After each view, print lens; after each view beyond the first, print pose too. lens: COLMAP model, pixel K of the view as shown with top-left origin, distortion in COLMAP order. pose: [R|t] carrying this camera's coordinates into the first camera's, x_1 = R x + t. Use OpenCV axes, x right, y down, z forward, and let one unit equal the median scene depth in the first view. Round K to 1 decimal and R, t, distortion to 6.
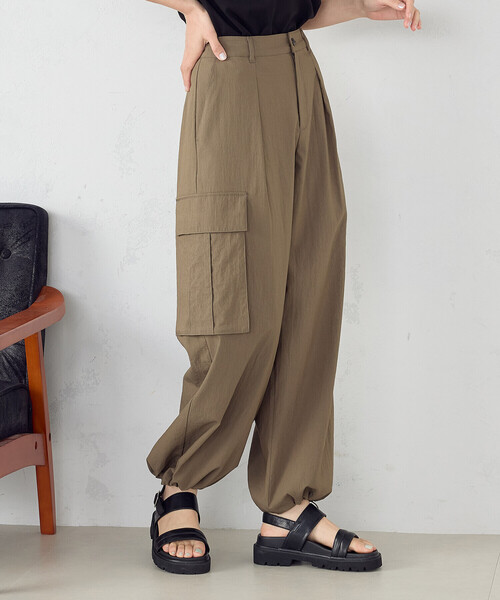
lens RADIAL K [[2402.6, 0, 250.3], [0, 2402.6, 299.7], [0, 0, 1]] dist [0.124372, 0.000000]
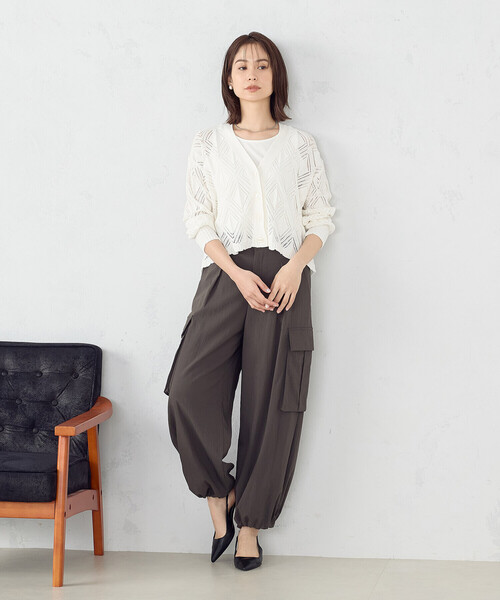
lens RADIAL K [[2402.6, 0, 226.5], [0, 2402.6, 314.0], [0, 0, 1]] dist [0.124372, 0.000000]
pose [[0.999899, 0.013752, 0.003494, -0.008690], [-0.013555, 0.998588, -0.051355, 0.020100], [-0.004195, 0.051303, 0.998674, -0.573385]]
